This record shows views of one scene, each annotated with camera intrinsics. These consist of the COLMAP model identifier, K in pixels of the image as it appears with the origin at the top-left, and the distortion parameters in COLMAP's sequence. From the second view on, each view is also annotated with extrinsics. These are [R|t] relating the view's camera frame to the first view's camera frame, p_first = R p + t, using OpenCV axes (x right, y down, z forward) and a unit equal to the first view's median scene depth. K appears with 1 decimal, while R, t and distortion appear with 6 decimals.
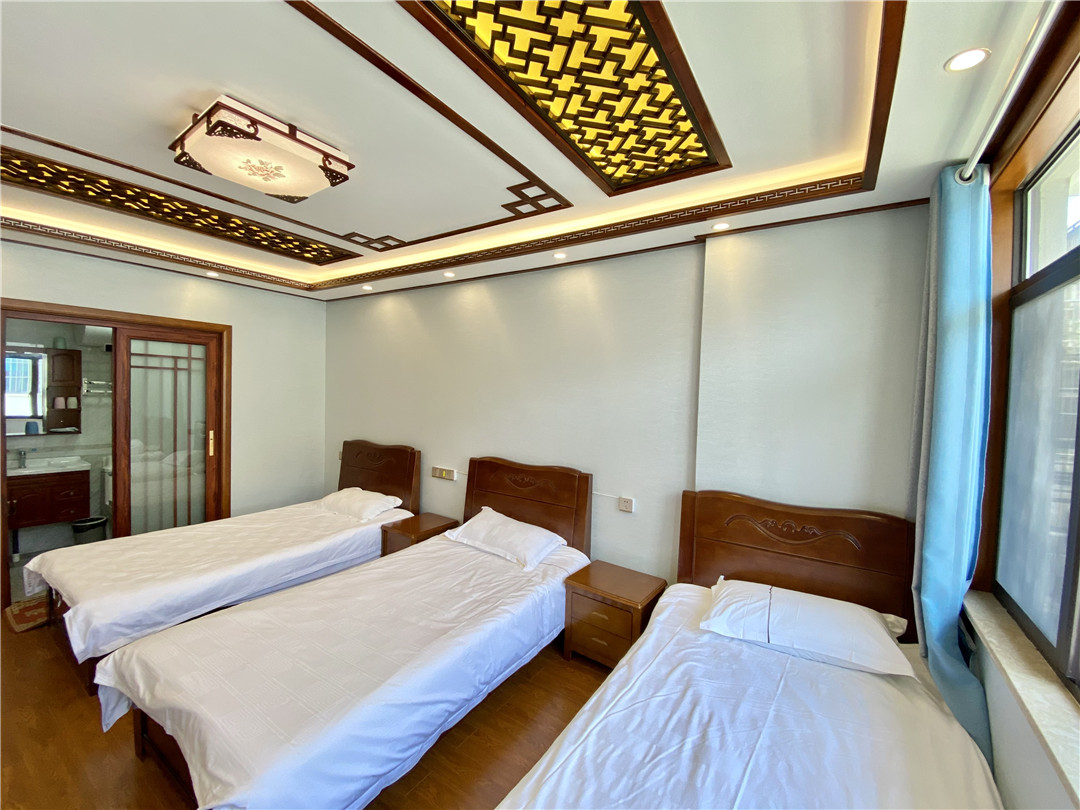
lens RADIAL K [[441.9, 0, 536.6], [0, 441.9, 402.9], [0, 0, 1]] dist [0.018032, -0.019248]
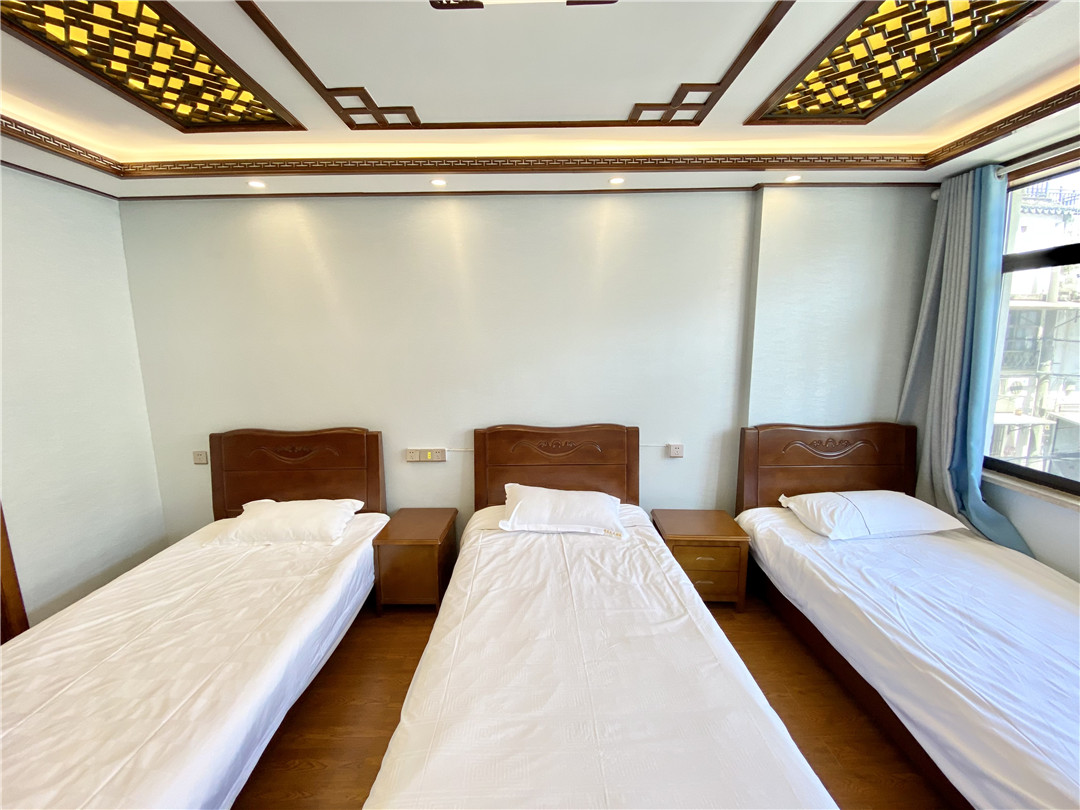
lens RADIAL K [[441.9, 0, 536.6], [0, 441.9, 402.9], [0, 0, 1]] dist [0.018032, -0.019248]
pose [[0.828809, -0.116851, 0.547194, -0.571669], [0.049440, 0.989419, 0.136402, -0.031460], [-0.557343, -0.085998, 0.825817, 0.324896]]
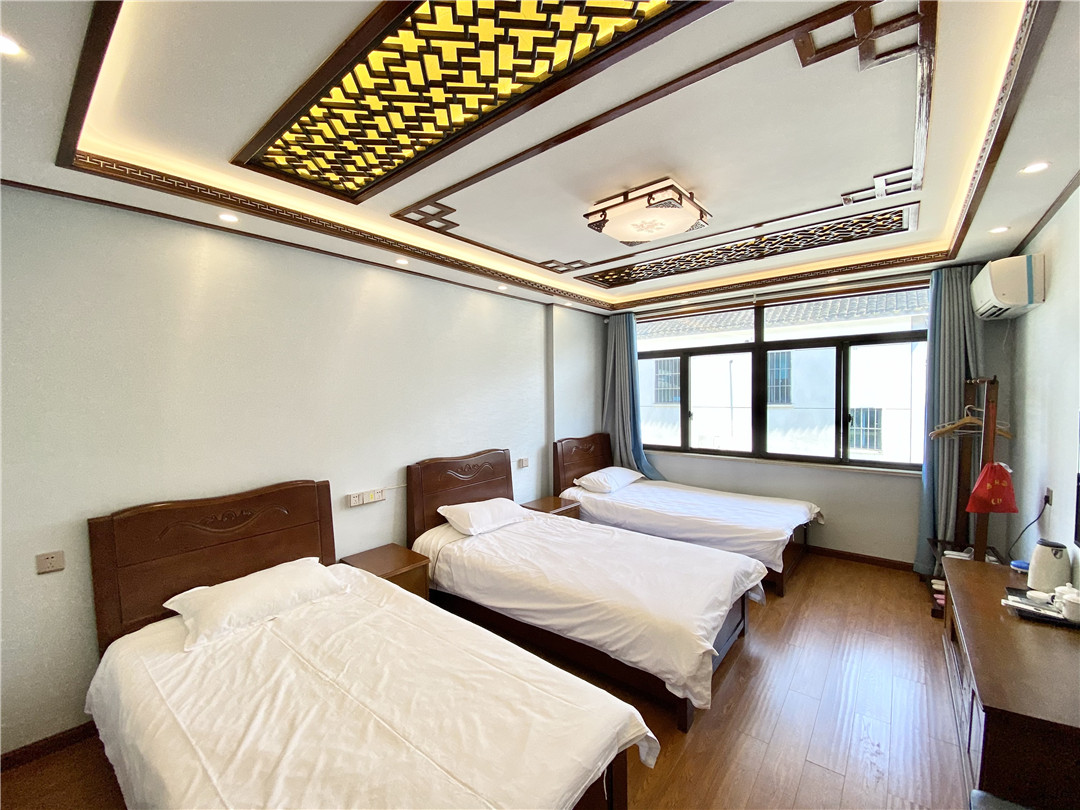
lens RADIAL K [[434.0, 0, 540.0], [0, 434.0, 405.0], [0, 0, 1]] dist [-0.001852, -0.000237]
pose [[0.091970, -0.063392, 0.993742, -1.194955], [0.040596, 0.997380, 0.059867, -0.053587], [-0.994934, 0.034836, 0.094303, 0.744428]]
